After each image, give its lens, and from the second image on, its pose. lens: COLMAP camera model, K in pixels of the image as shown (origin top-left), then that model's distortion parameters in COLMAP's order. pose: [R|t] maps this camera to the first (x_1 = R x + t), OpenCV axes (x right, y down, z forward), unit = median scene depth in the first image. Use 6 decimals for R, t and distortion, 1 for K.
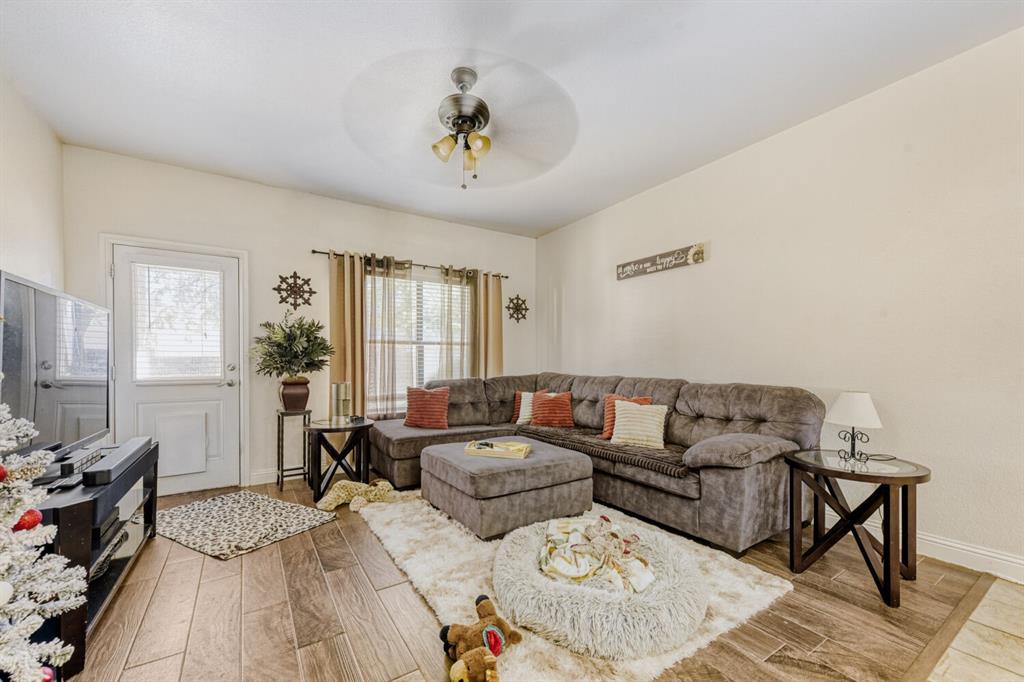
lens RADIAL K [[399.5, 0, 497.6], [0, 399.5, 361.7], [0, 0, 1]] dist [-0.000316, -0.000037]
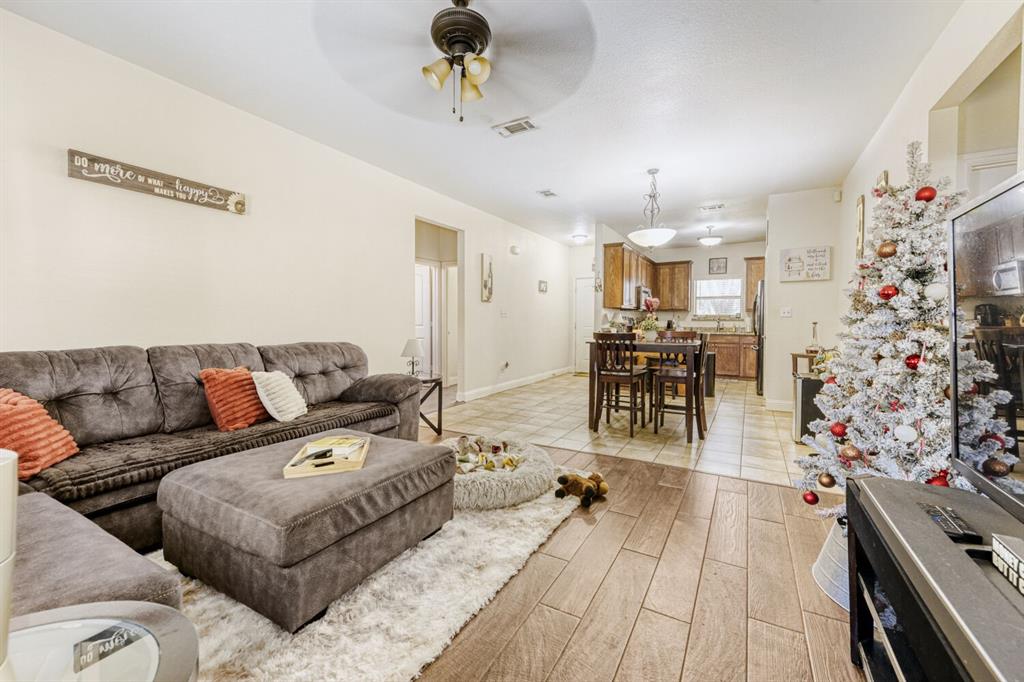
lens RADIAL K [[399.5, 0, 513.8], [0, 399.5, 331.4], [0, 0, 1]] dist [-0.000316, -0.000037]
pose [[-0.464807, -0.011387, 0.885339, -0.554160], [0.001399, 0.999907, 0.013596, 0.009180], [-0.885411, 0.007558, -0.464748, 0.801927]]
